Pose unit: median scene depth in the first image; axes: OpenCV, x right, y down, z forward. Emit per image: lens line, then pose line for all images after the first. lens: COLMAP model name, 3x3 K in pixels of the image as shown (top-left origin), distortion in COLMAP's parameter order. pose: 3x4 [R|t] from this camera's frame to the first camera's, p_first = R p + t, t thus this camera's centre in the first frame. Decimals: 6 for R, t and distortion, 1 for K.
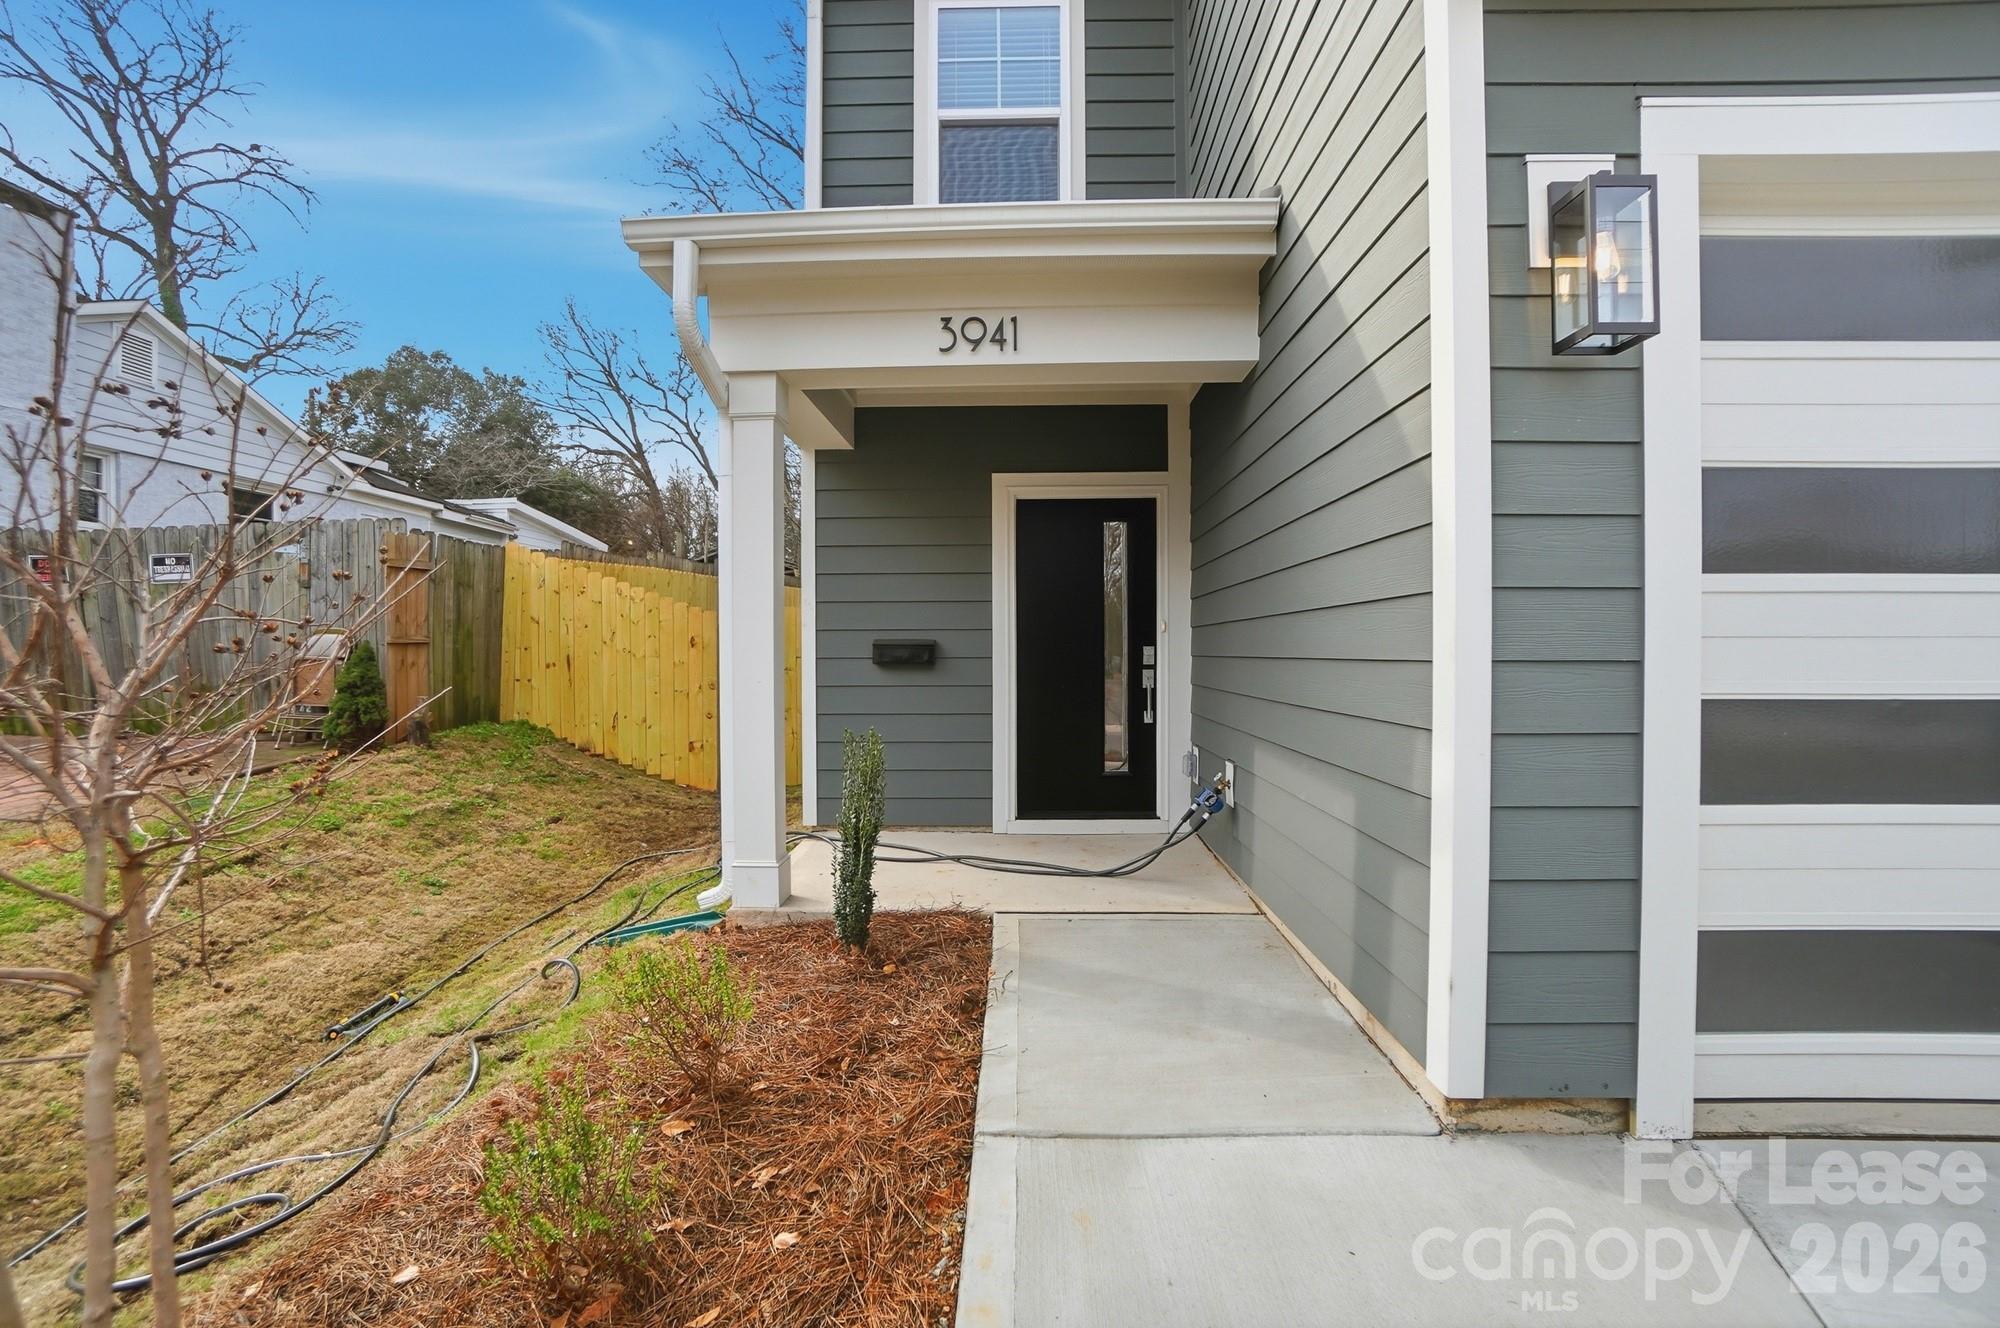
lens RADIAL K [[904.5, 0, 988.0], [0, 904.5, 657.5], [0, 0, 1]] dist [-0.051457, 0.016798]
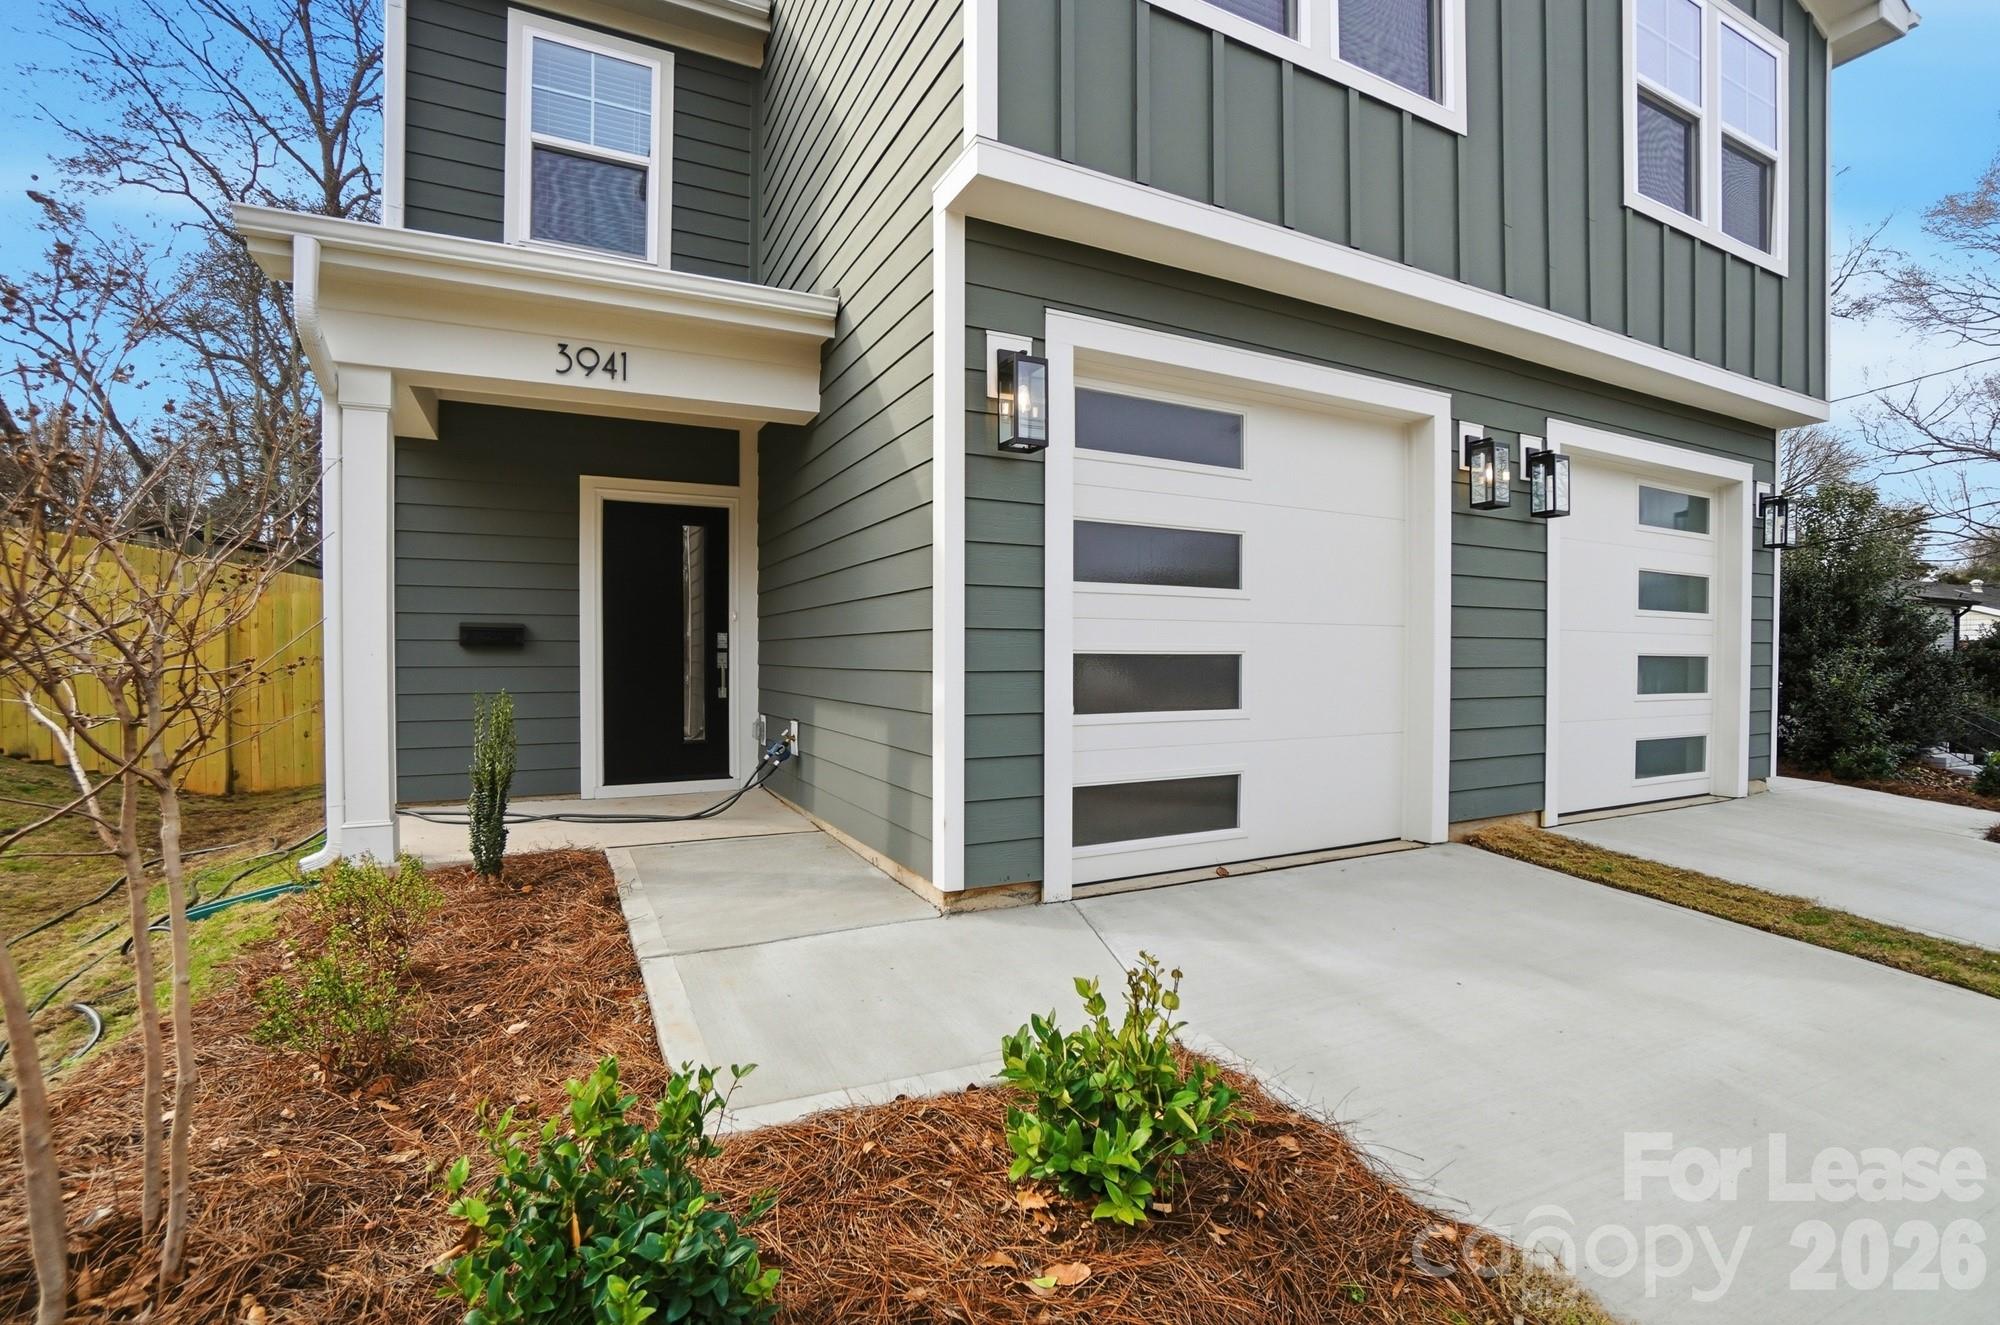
lens RADIAL K [[904.5, 0, 998.9], [0, 904.5, 655.1], [0, 0, 1]] dist [-0.051457, 0.016798]
pose [[0.870588, 0.001029, 0.492011, -0.093735], [0.003202, 0.999965, -0.007759, 0.029569], [-0.492001, 0.008330, 0.870555, -0.221598]]
